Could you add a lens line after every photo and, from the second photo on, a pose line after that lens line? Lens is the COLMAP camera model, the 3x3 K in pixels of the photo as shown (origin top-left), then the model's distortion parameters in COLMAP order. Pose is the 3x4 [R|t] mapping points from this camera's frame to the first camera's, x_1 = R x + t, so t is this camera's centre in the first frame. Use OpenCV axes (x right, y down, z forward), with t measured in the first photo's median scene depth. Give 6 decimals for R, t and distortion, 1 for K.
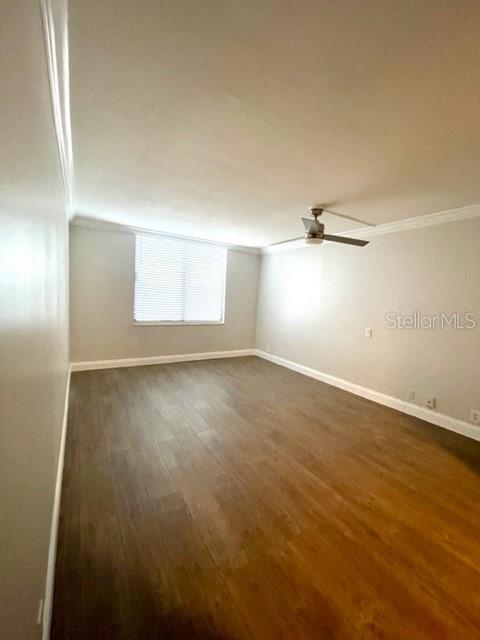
lens RADIAL K [[261.2, 0, 240.0], [0, 261.2, 320.0], [0, 0, 1]] dist [-0.000008, 0.000362]
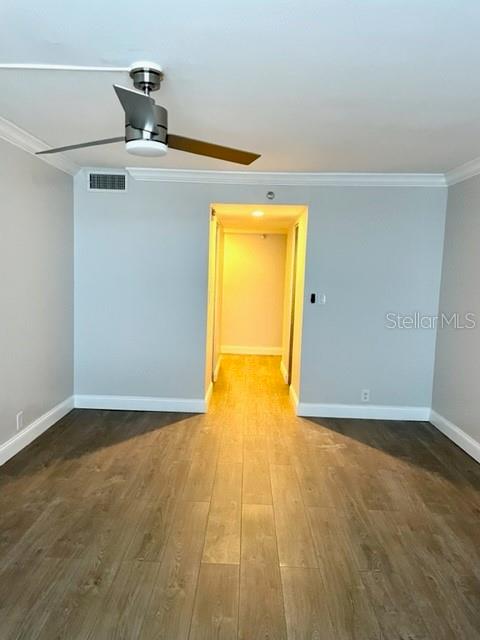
lens RADIAL K [[451.7, 0, 240.0], [0, 451.7, 320.0], [0, 0, 1]] dist [0.002377, 0.000658]
pose [[-0.836276, -0.122177, 0.534523, -0.214117], [-0.020832, 0.981234, 0.191691, -0.132808], [-0.547912, 0.149172, -0.823128, 1.277022]]
